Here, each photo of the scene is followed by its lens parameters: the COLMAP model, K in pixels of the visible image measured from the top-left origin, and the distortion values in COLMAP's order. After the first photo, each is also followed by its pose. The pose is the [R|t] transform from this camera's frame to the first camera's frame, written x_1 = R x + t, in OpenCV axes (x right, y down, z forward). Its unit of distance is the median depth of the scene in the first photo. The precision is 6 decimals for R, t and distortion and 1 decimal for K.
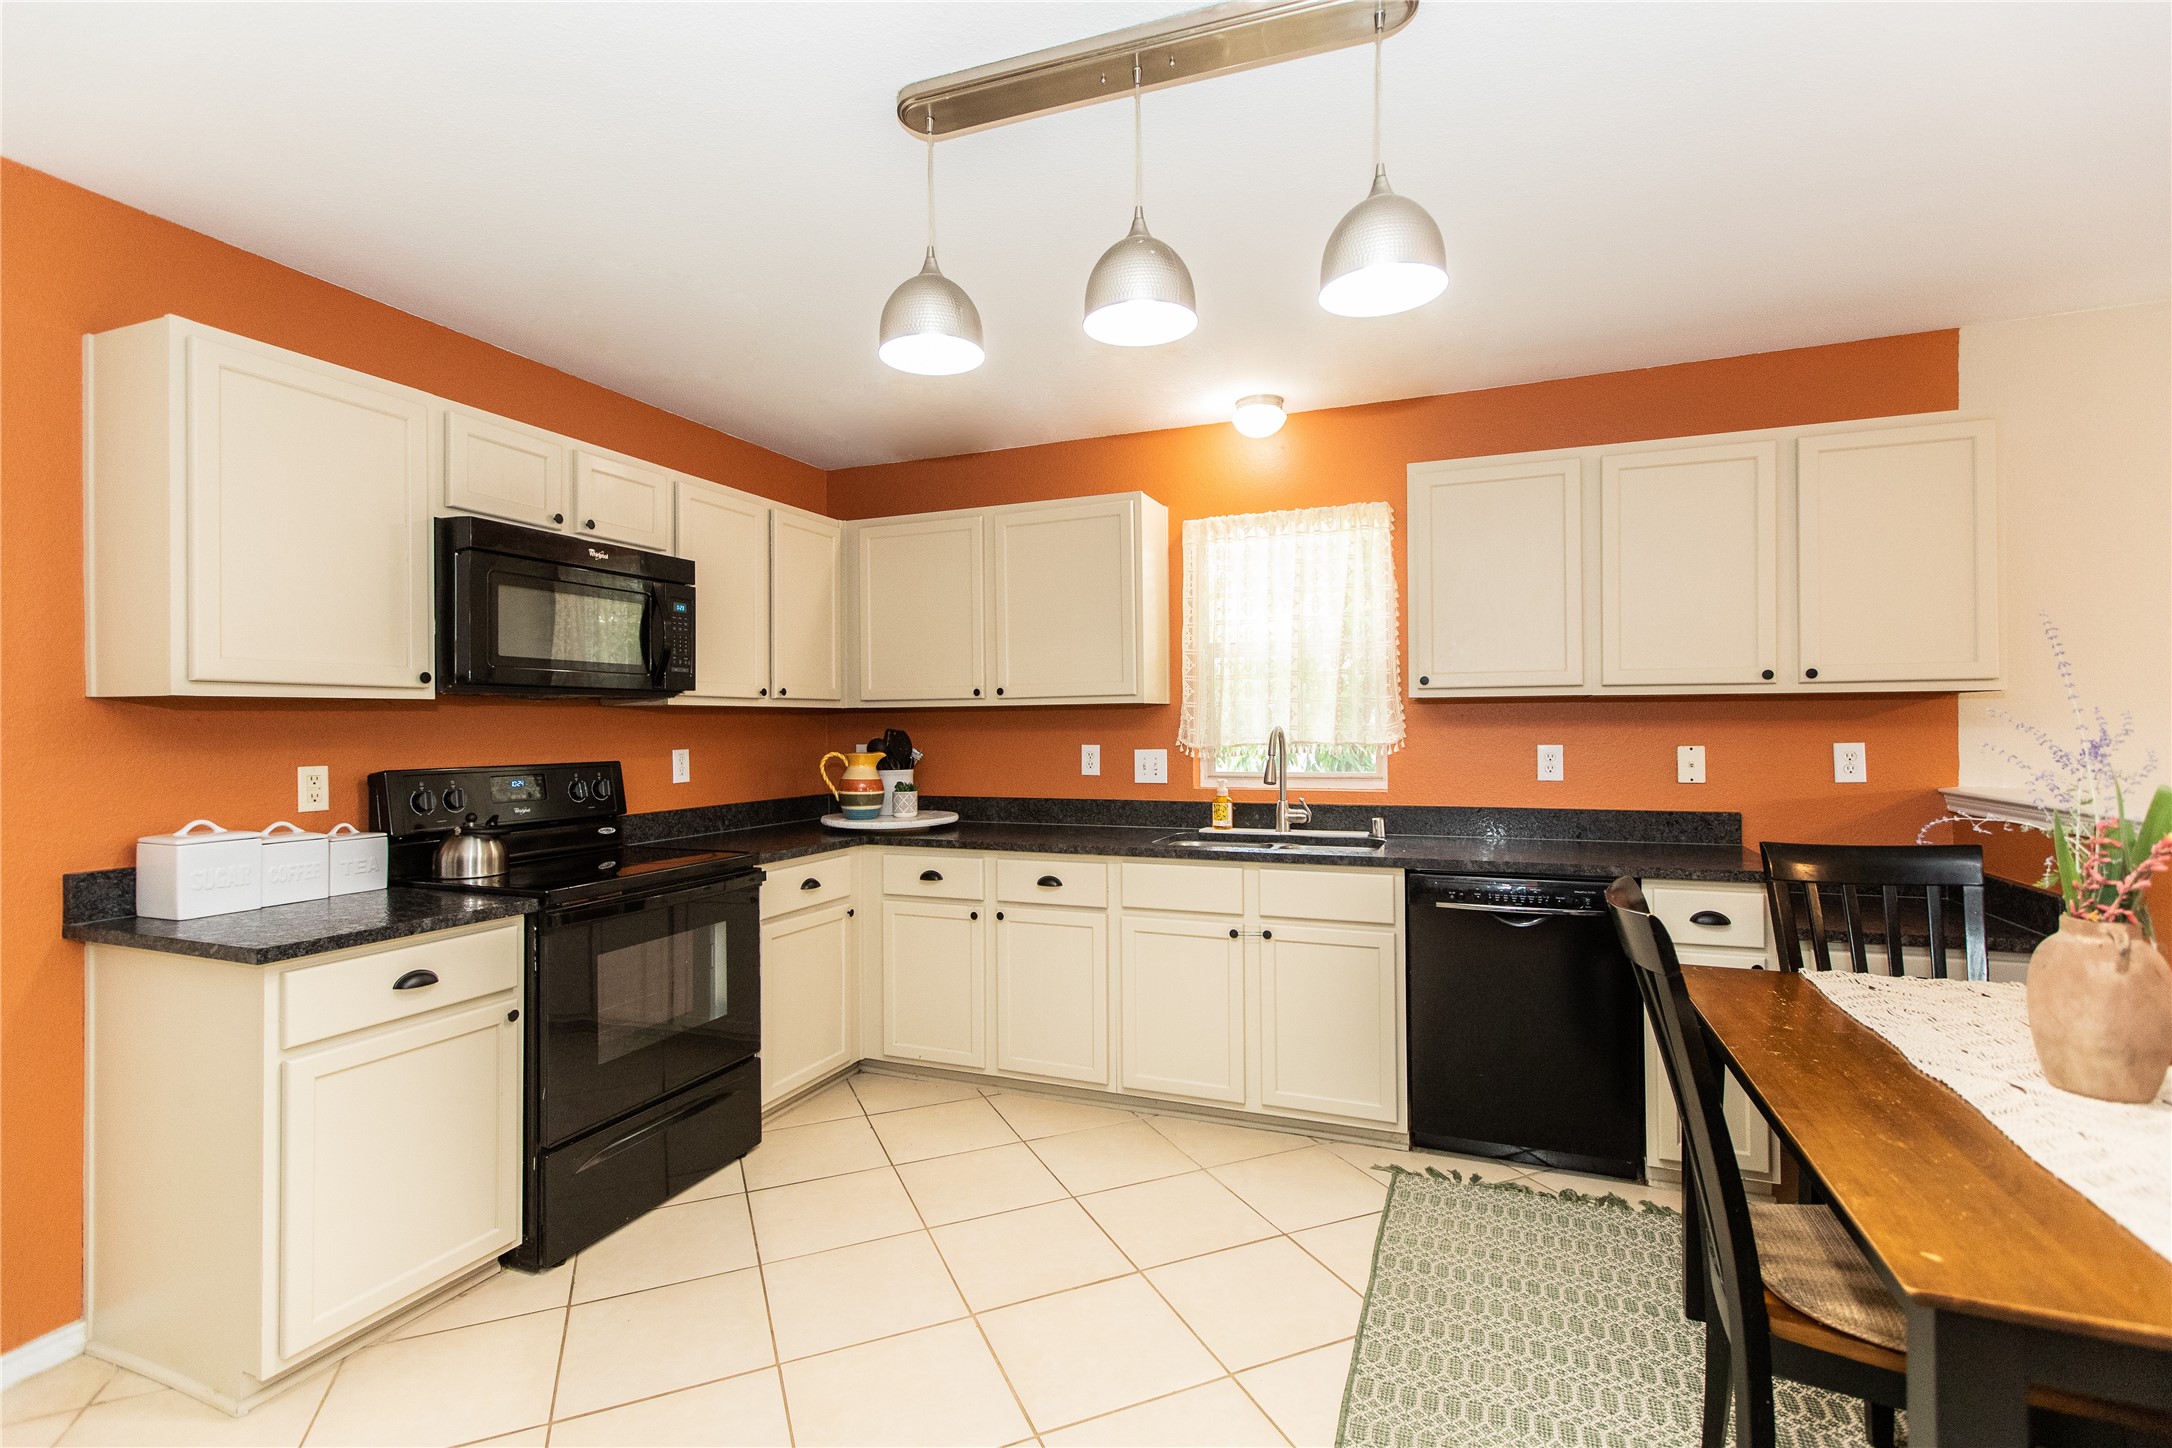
lens RADIAL K [[992.8, 0, 1092.9], [0, 992.8, 728.2], [0, 0, 1]] dist [0.002093, 0.000360]
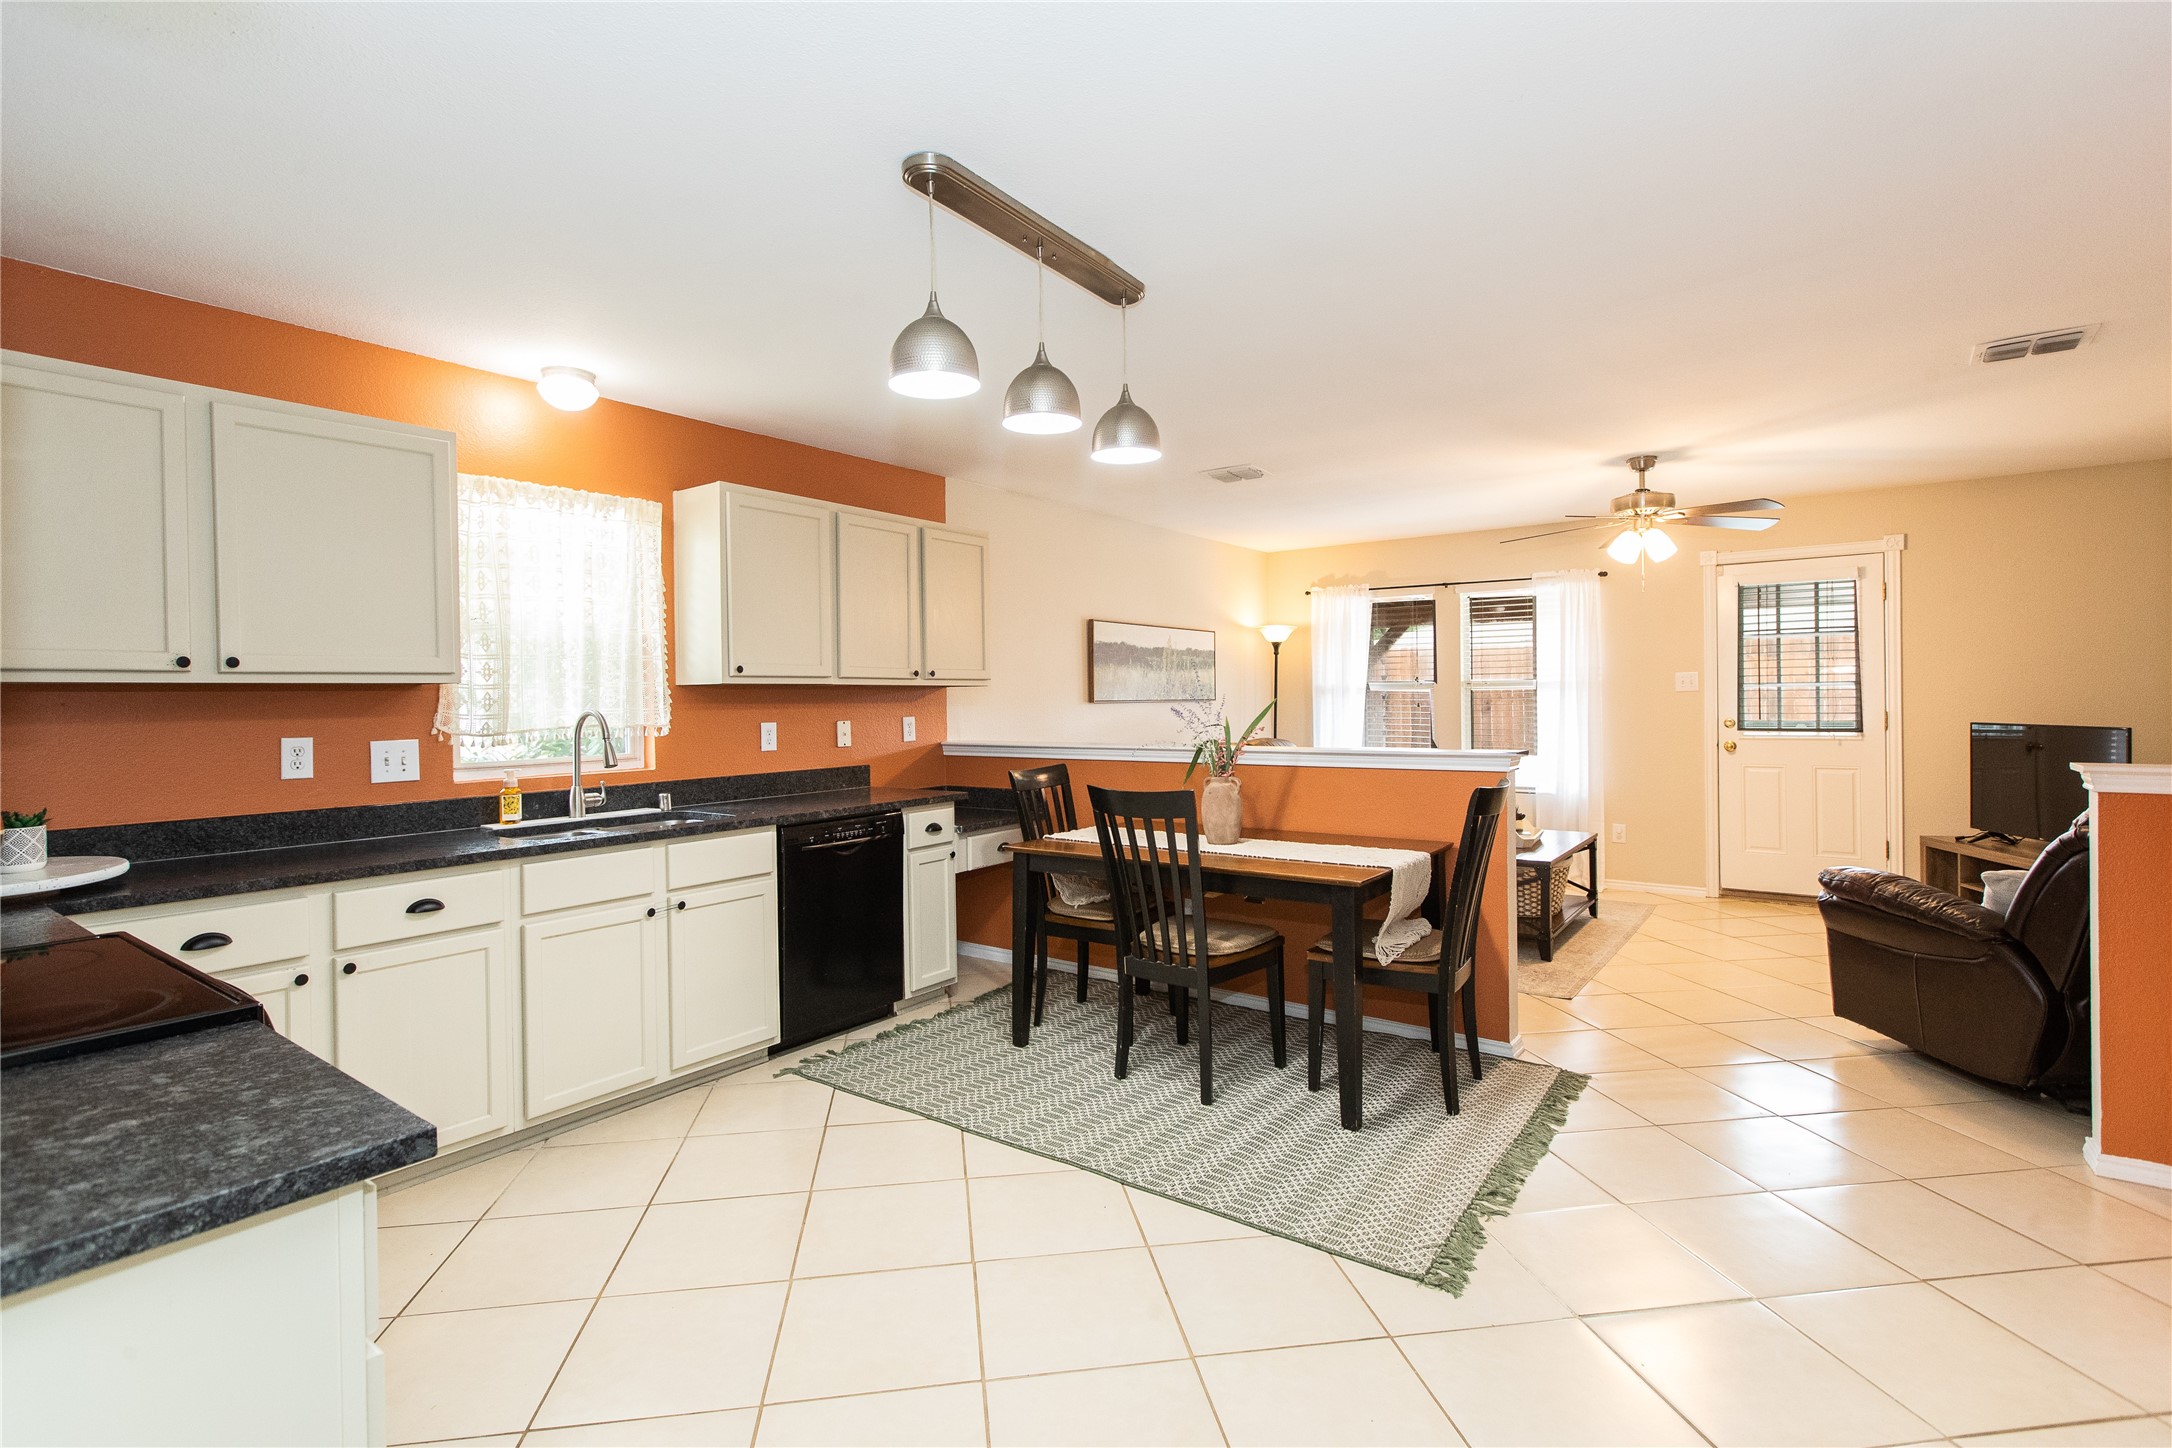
lens RADIAL K [[1002.1, 0, 1067.9], [0, 1002.1, 705.9], [0, 0, 1]] dist [0.002858, 0.000351]
pose [[0.264924, -0.002398, 0.964266, -0.629071], [0.016435, 0.999863, -0.002028, 0.003976], [-0.964129, 0.016385, 0.264928, 0.268904]]
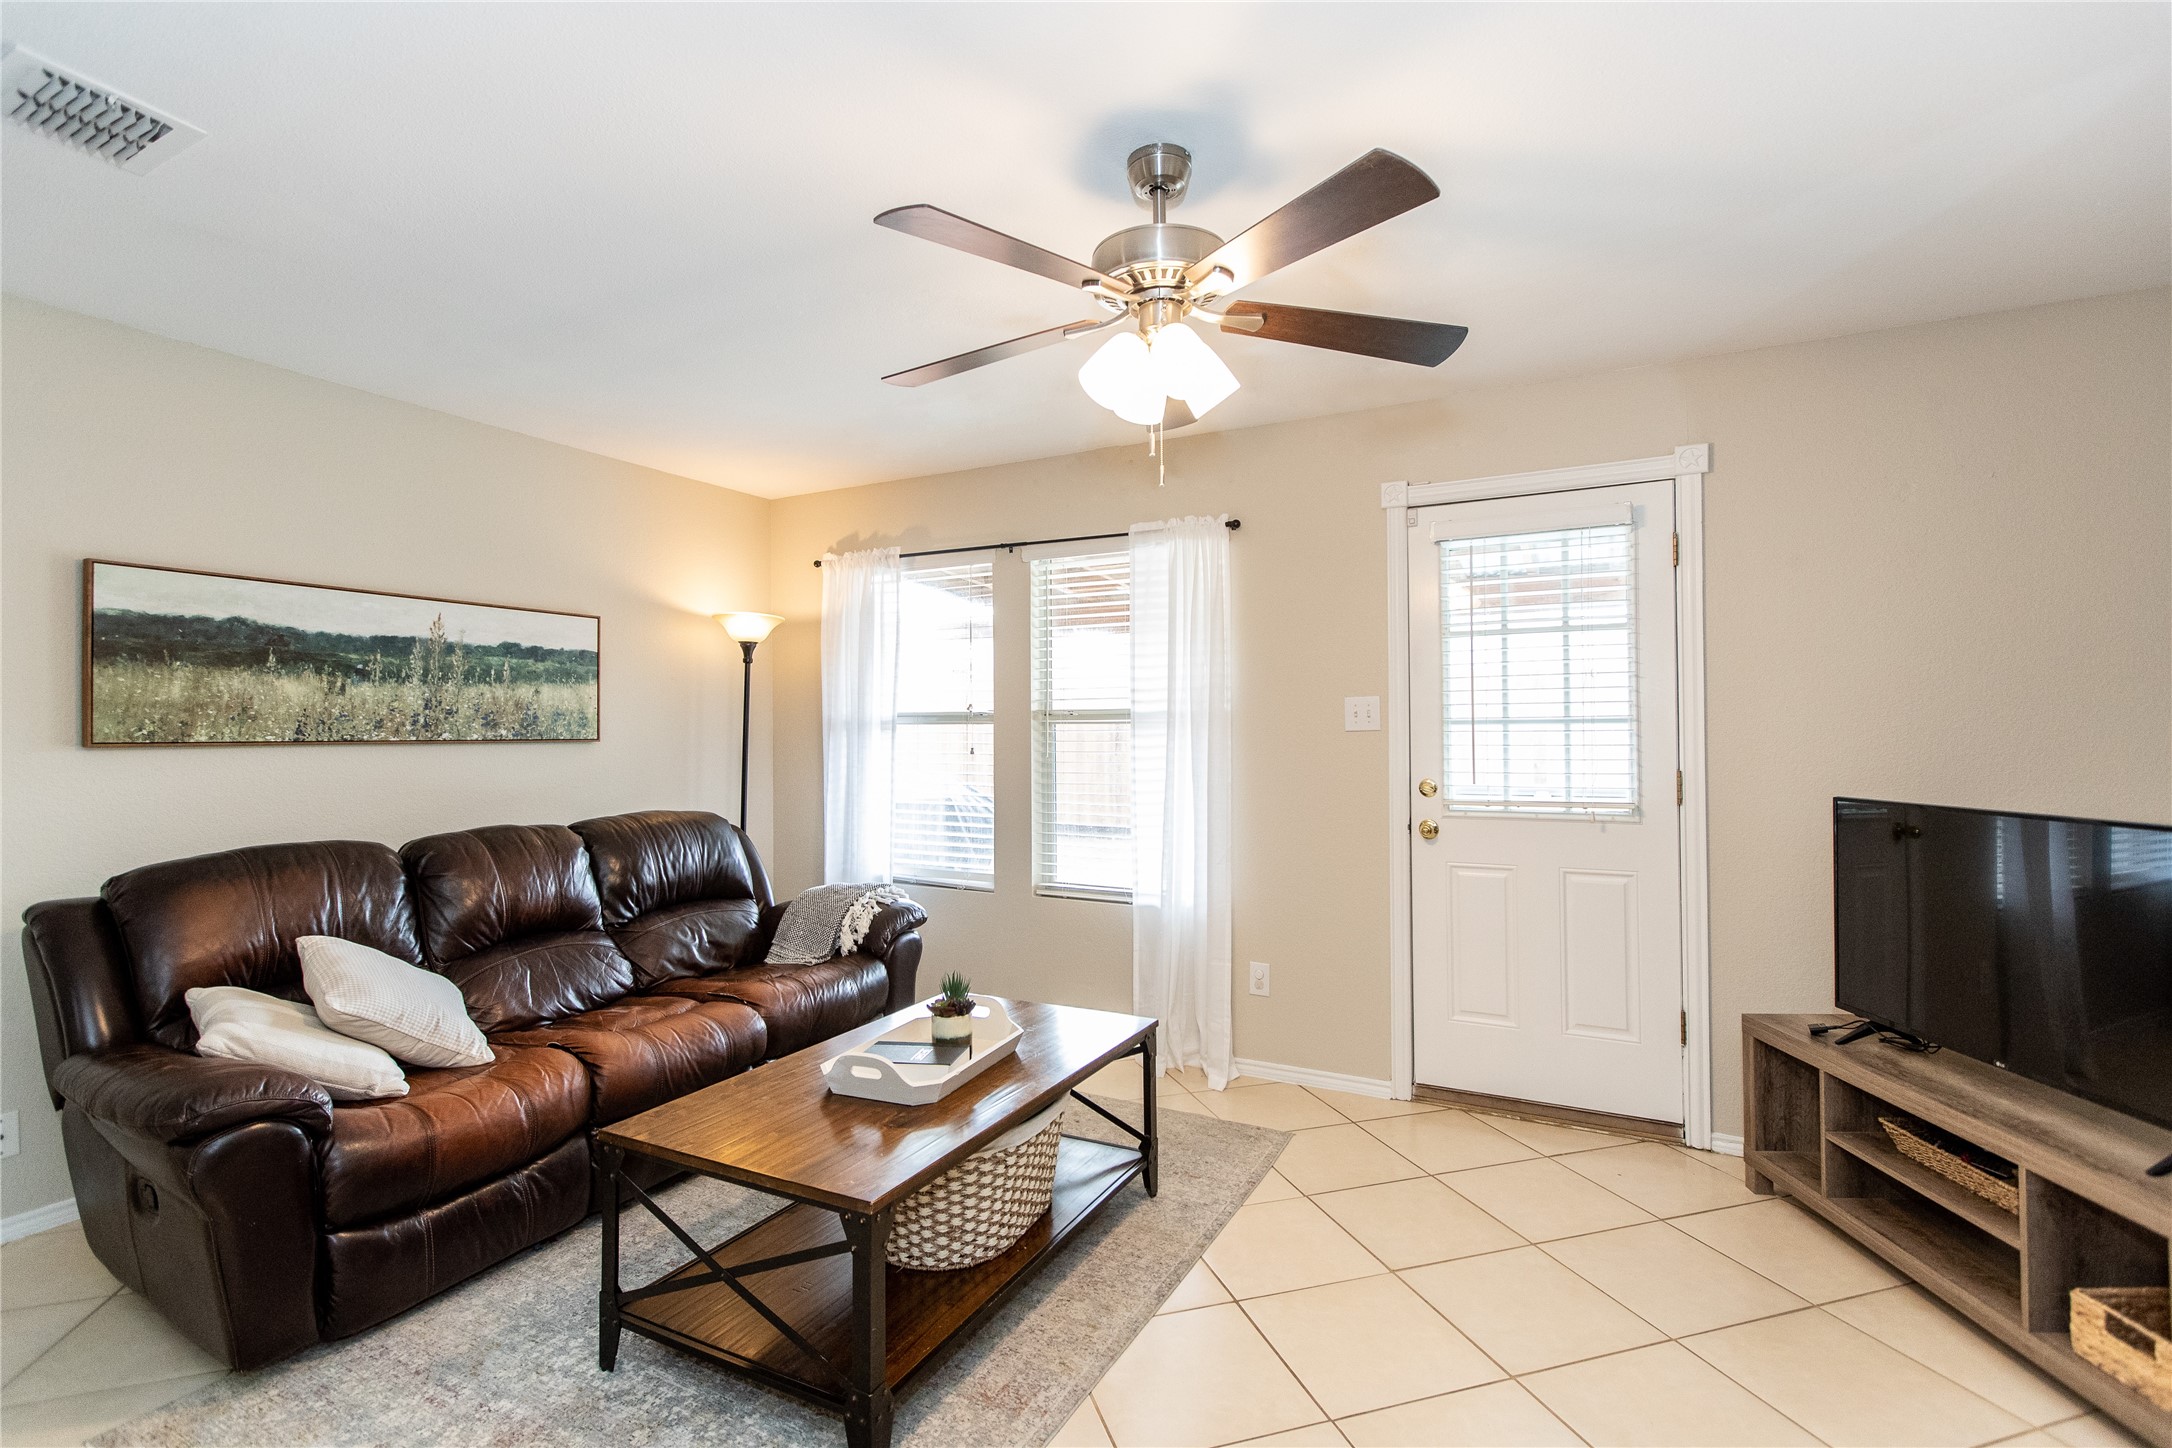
lens RADIAL K [[987.1, 0, 1086.0], [0, 987.1, 724.0], [0, 0, 1]] dist [-0.000933, -0.000116]
pose [[0.105015, 0.015314, 0.994353, 0.428362], [0.010966, 0.999803, -0.016556, -0.001031], [-0.994410, 0.012642, 0.104826, -0.173071]]
